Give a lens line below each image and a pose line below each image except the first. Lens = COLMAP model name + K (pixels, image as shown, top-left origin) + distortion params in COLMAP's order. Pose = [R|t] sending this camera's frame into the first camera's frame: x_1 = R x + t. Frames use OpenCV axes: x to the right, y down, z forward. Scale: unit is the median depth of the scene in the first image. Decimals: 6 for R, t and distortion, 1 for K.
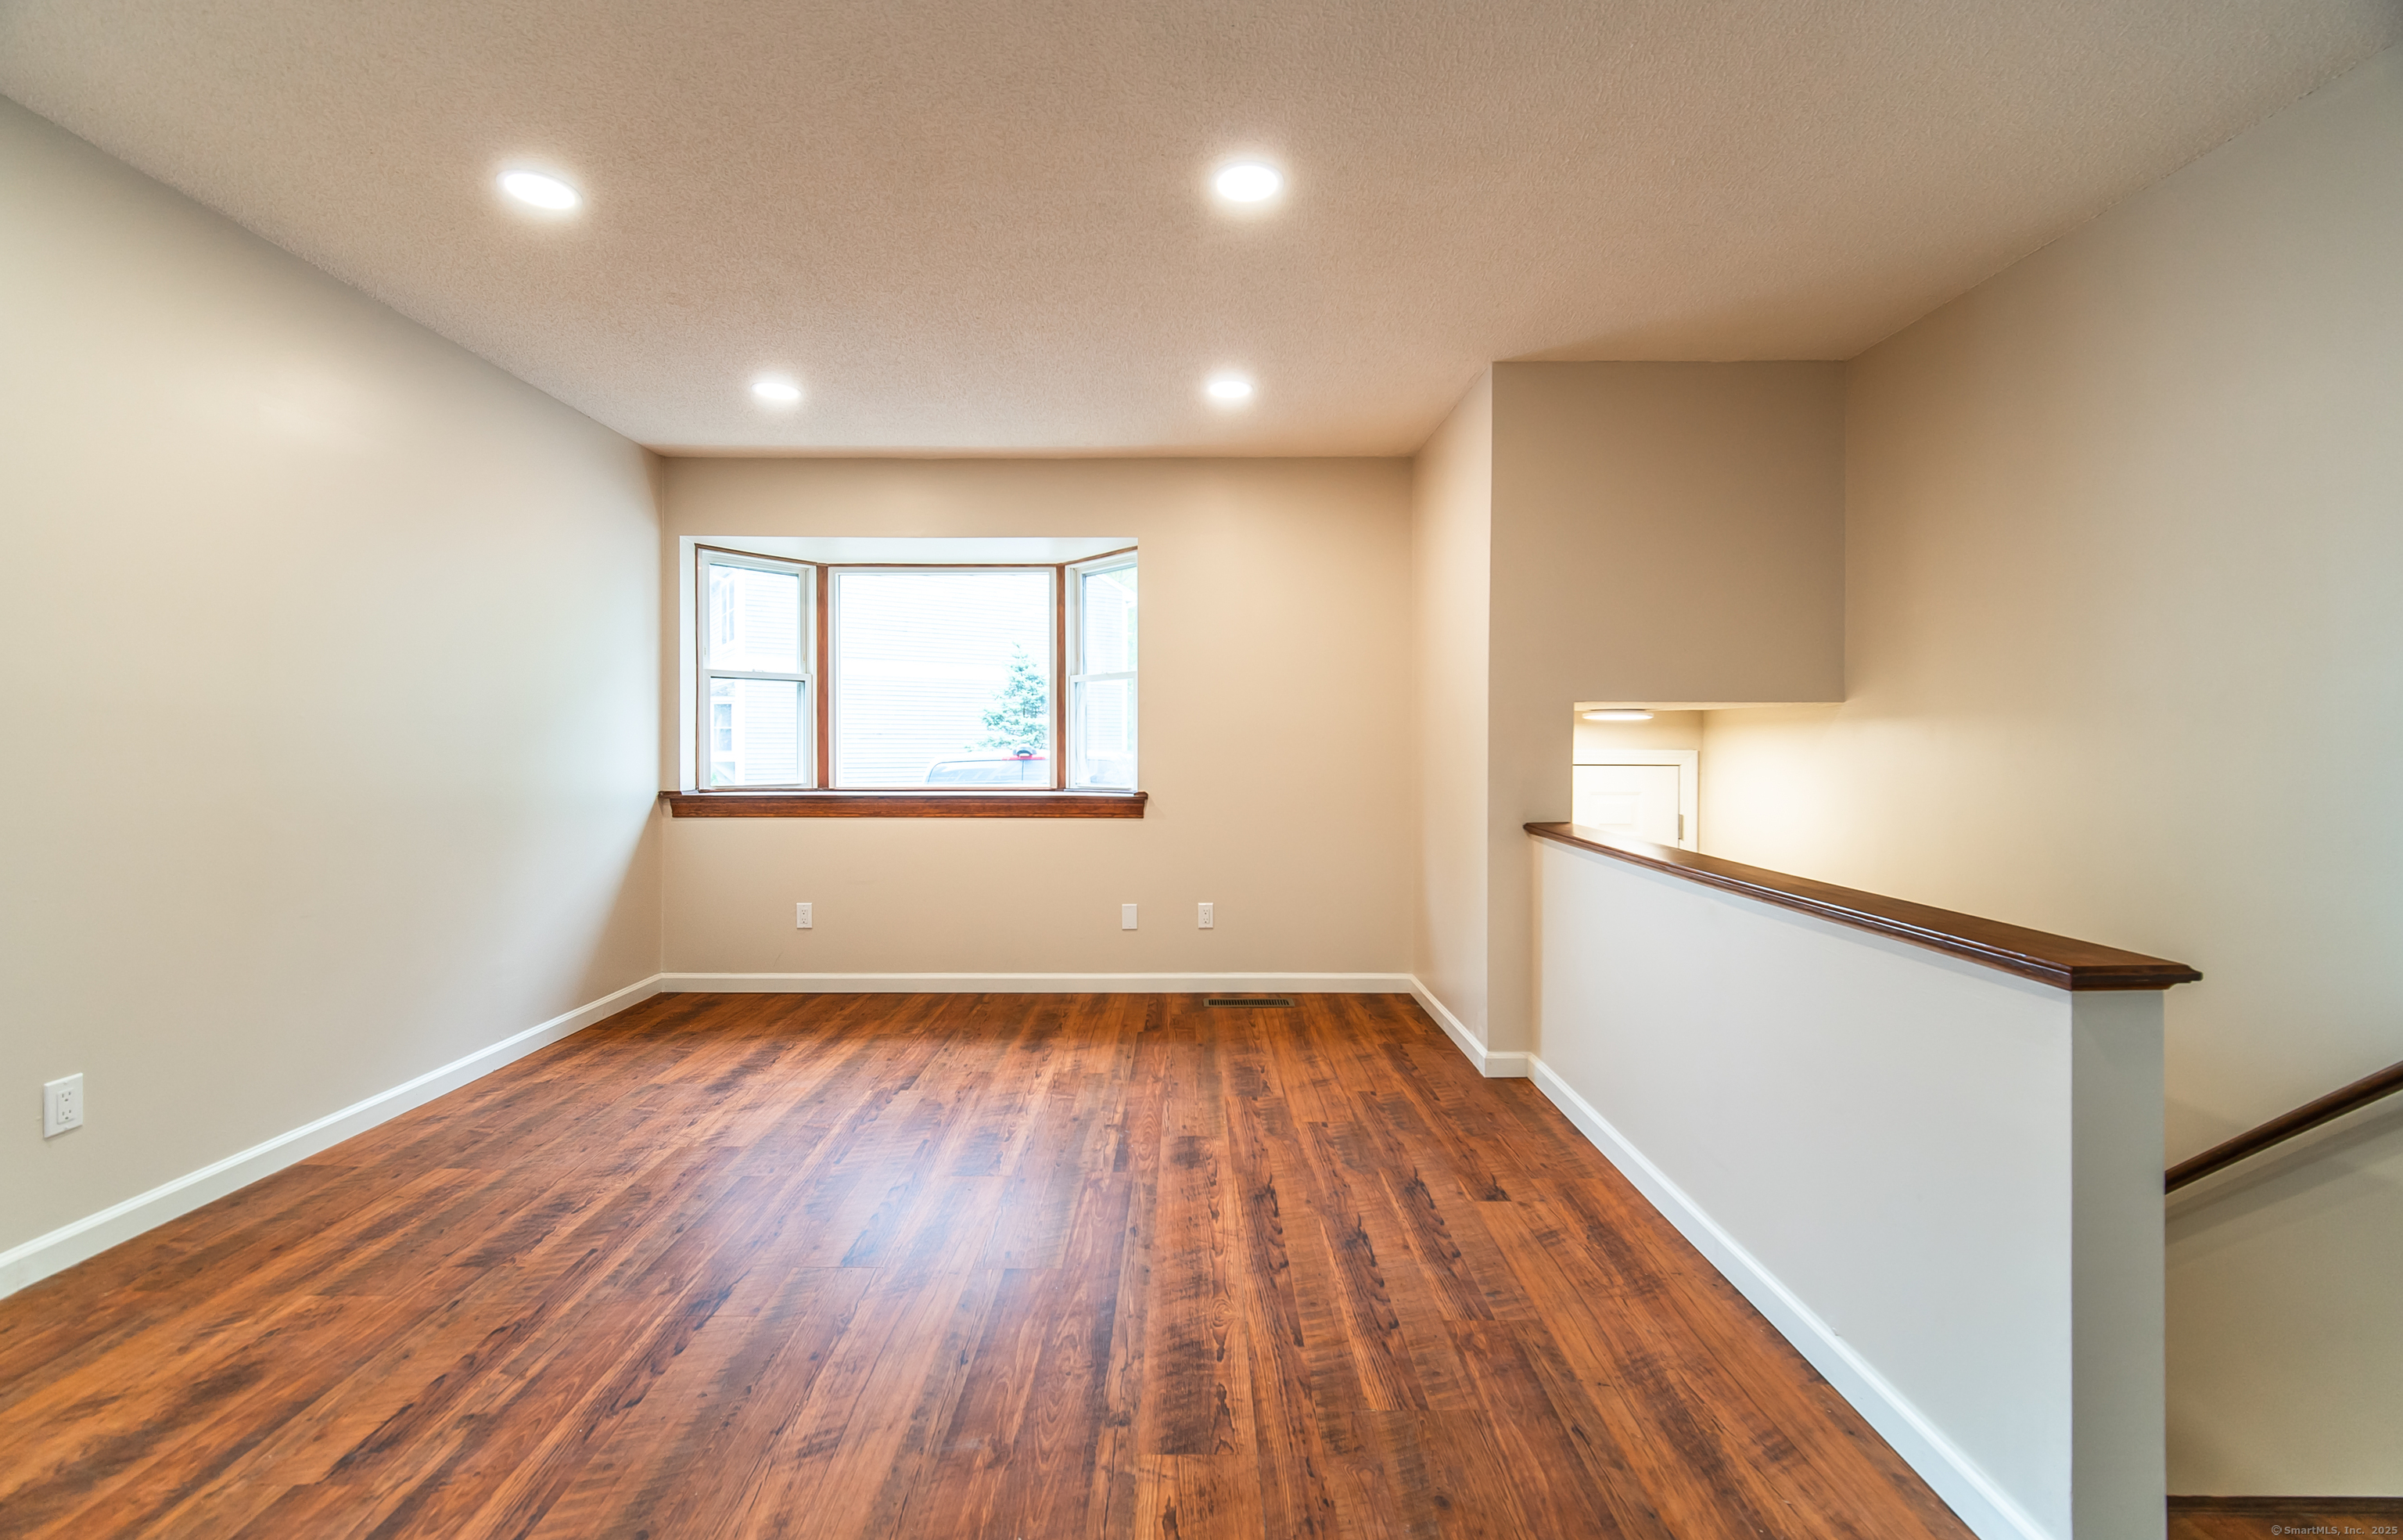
lens RADIAL K [[993.4, 0, 1183.7], [0, 993.4, 745.7], [0, 0, 1]] dist [0.001556, 0.000121]
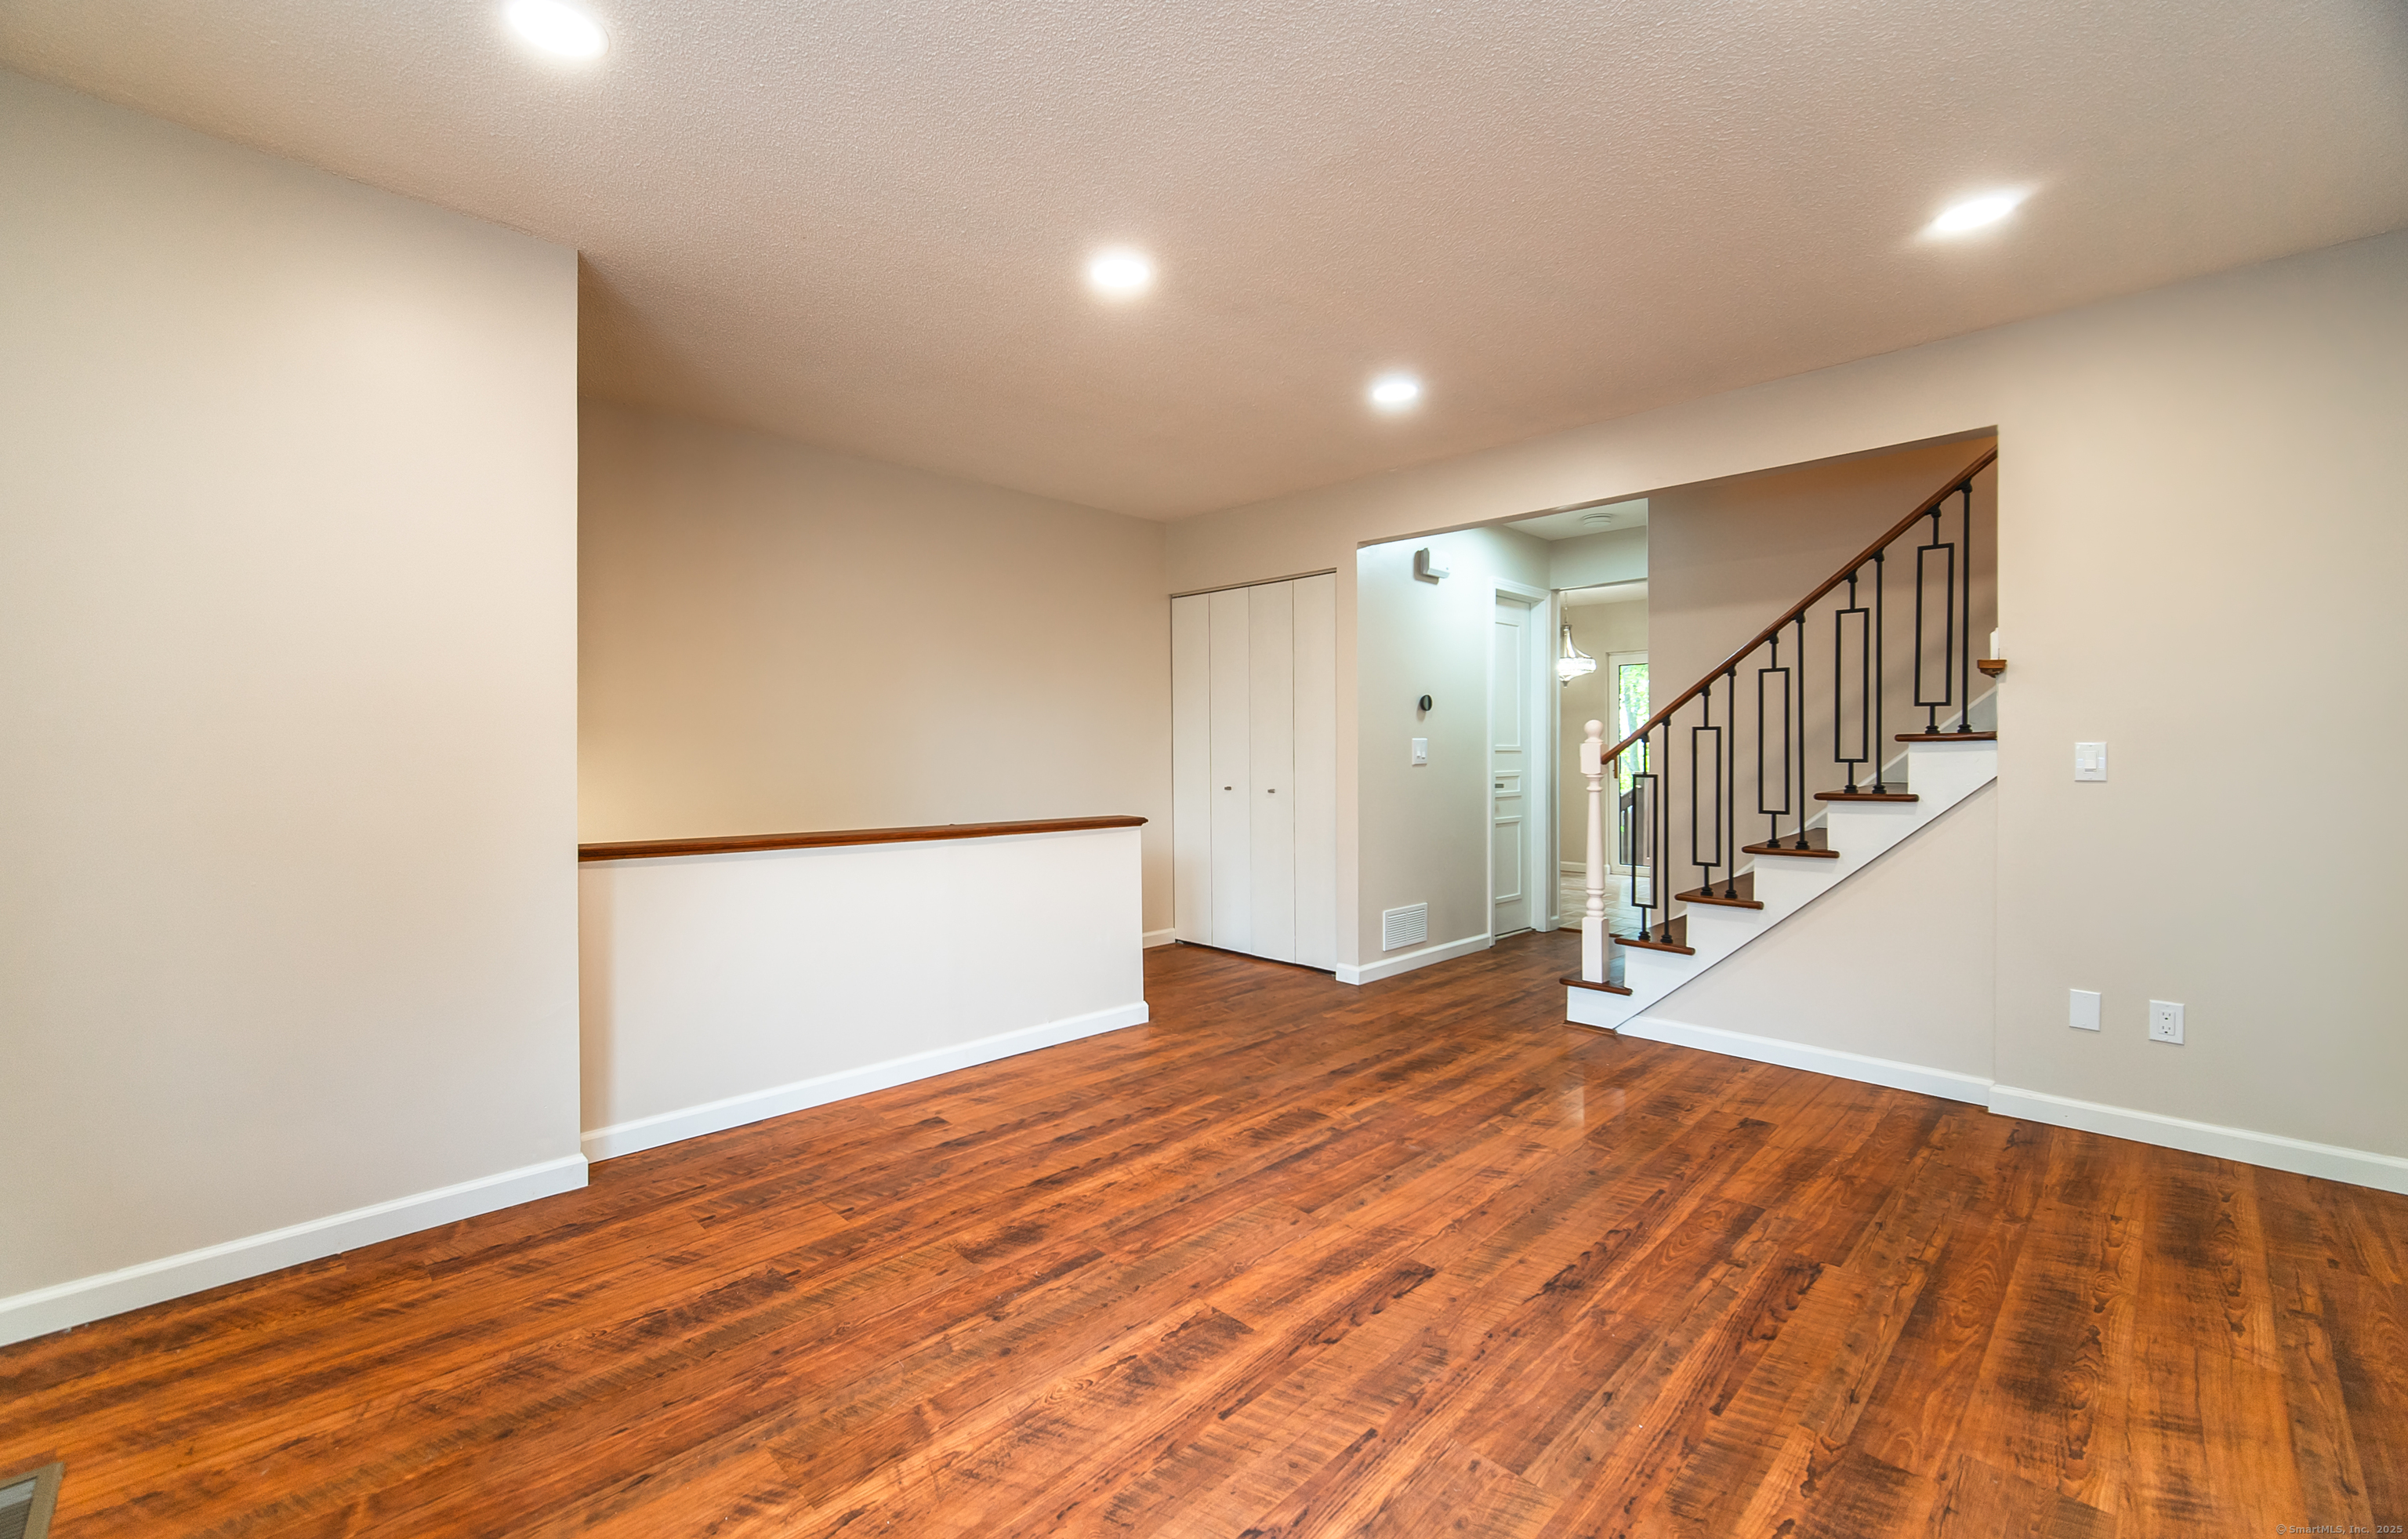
lens RADIAL K [[995.6, 0, 1174.8], [0, 995.6, 764.3], [0, 0, 1]] dist [0.001556, 0.000121]
pose [[-0.703677, -0.011329, 0.710429, -0.728833], [0.002007, 0.999837, 0.017932, -0.004844], [-0.710517, 0.014044, -0.703540, 1.587207]]
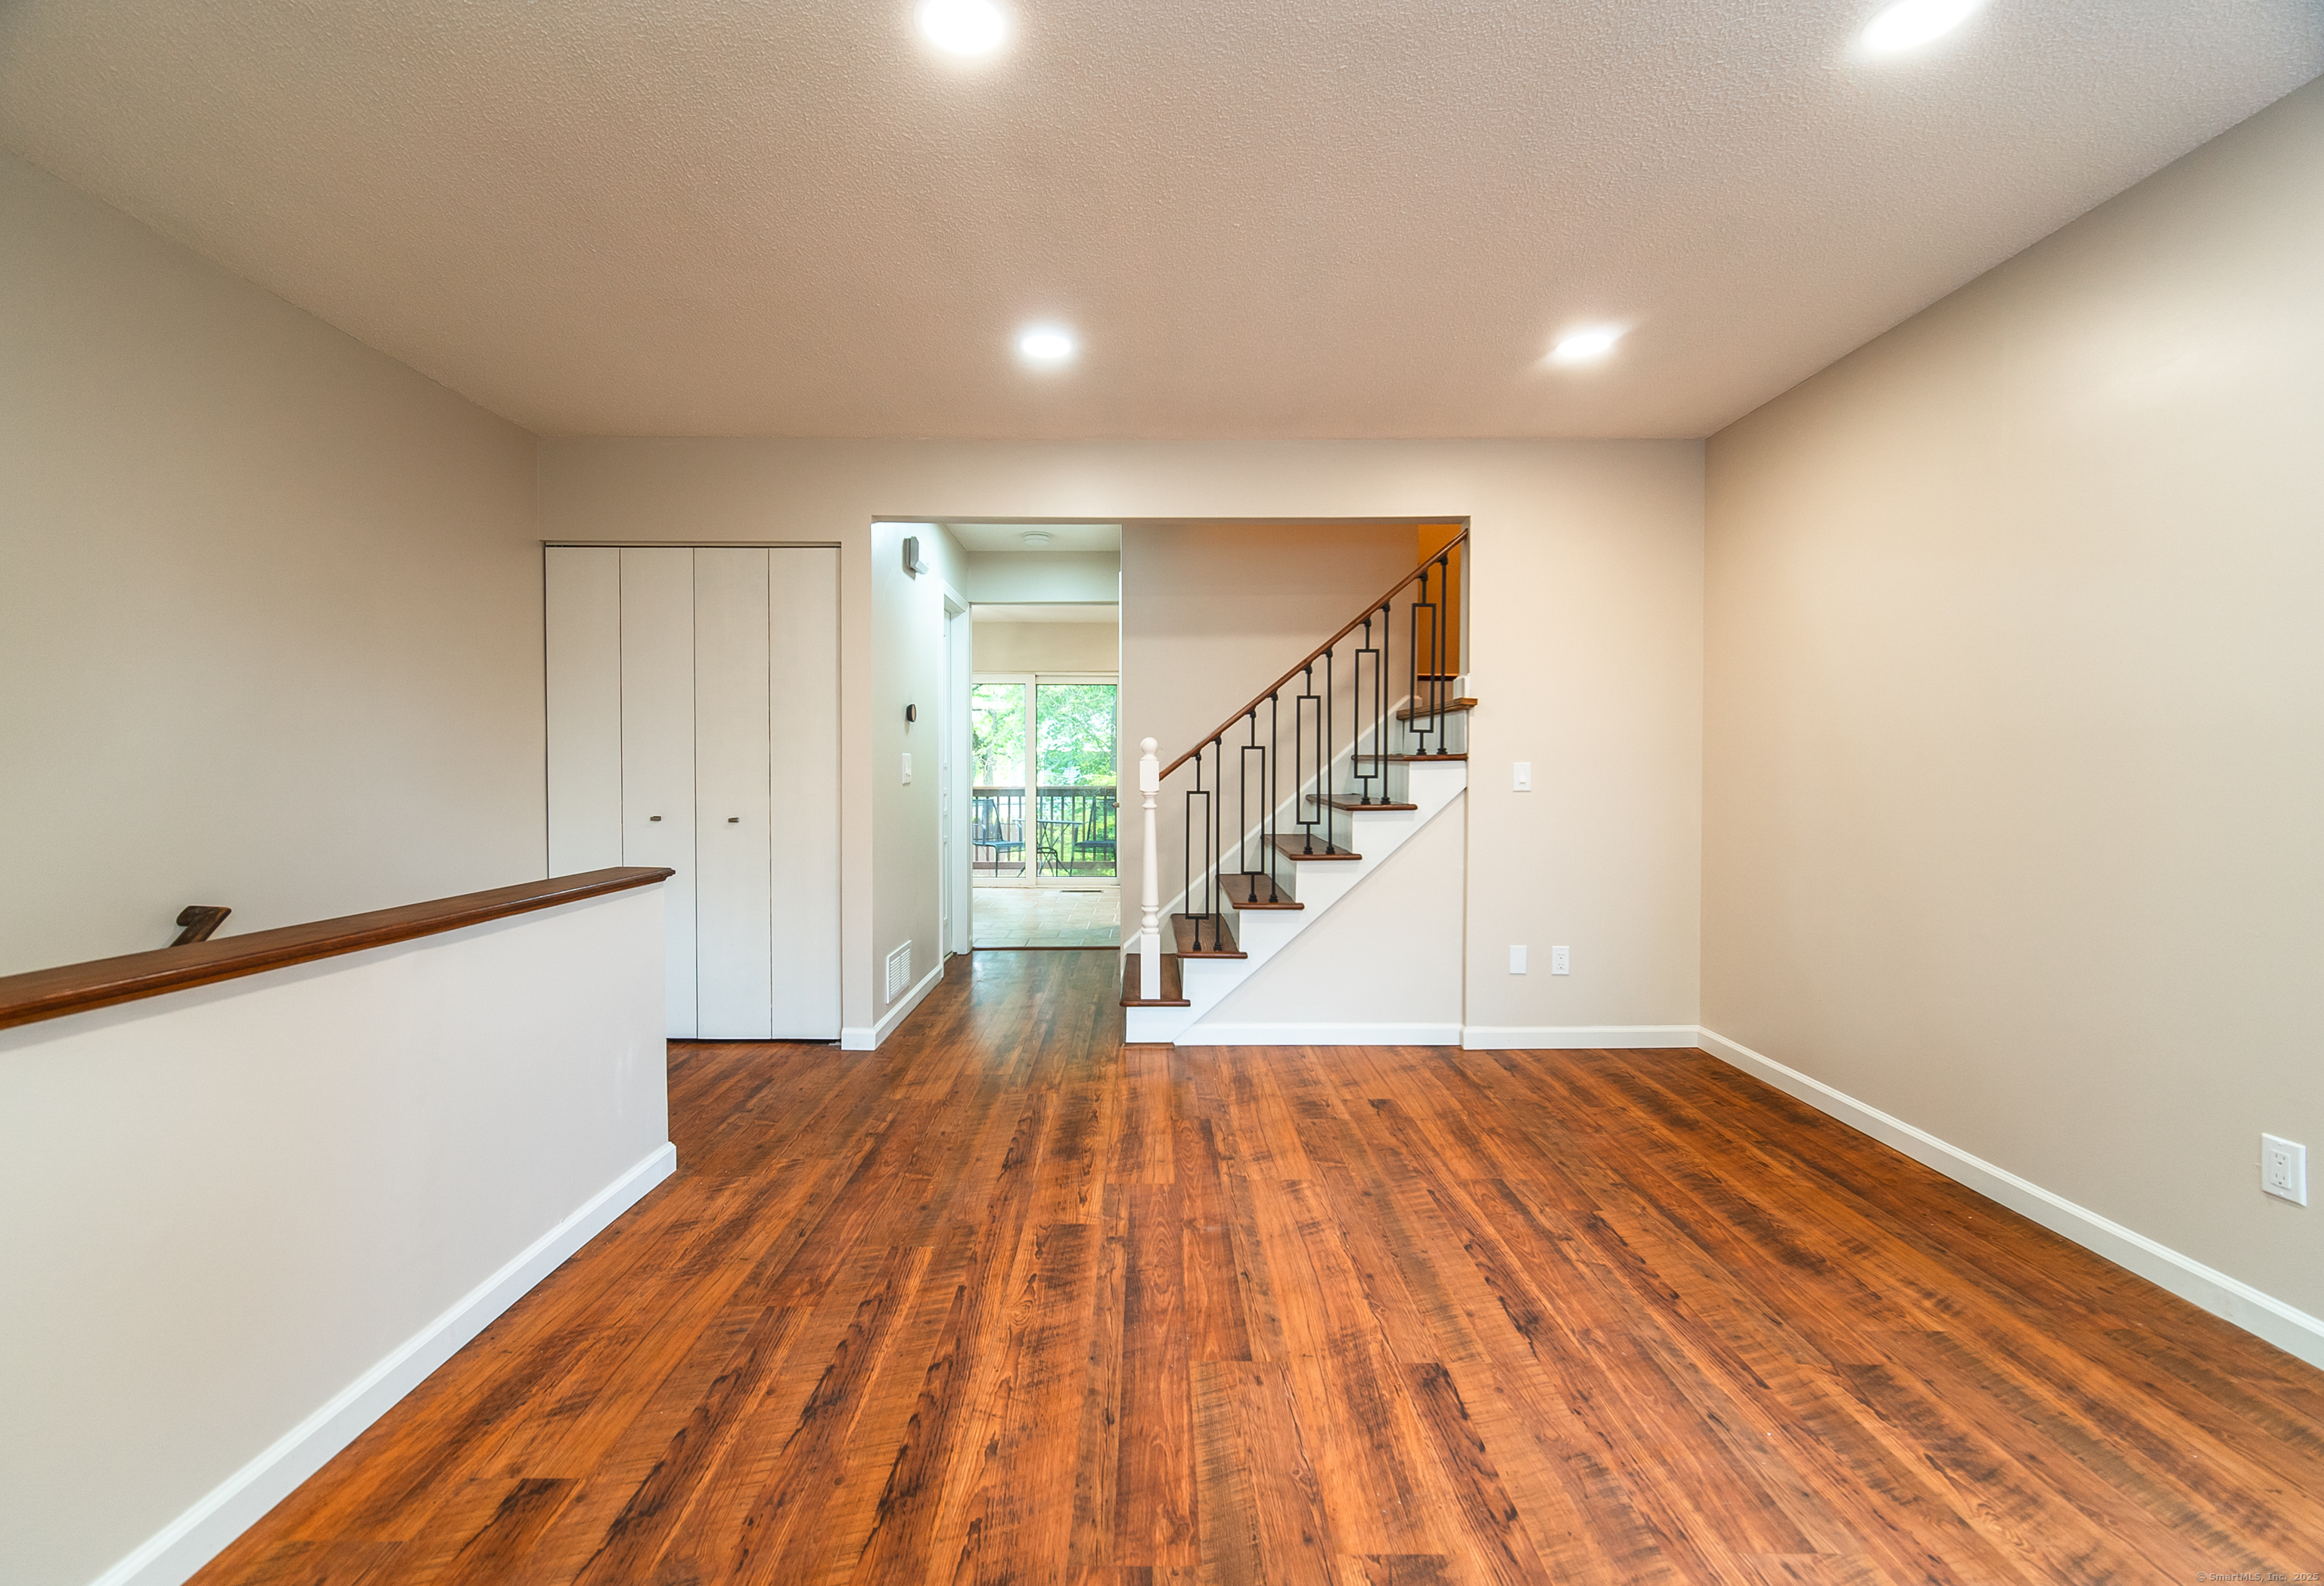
lens RADIAL K [[981.3, 0, 1154.3], [0, 981.3, 778.1], [0, 0, 1]] dist [0.000430, -0.000116]
pose [[-0.999899, -0.003307, -0.013824, -0.065298], [-0.003541, 0.999850, 0.016930, -0.006812], [0.013766, 0.016978, -0.999761, 1.559522]]
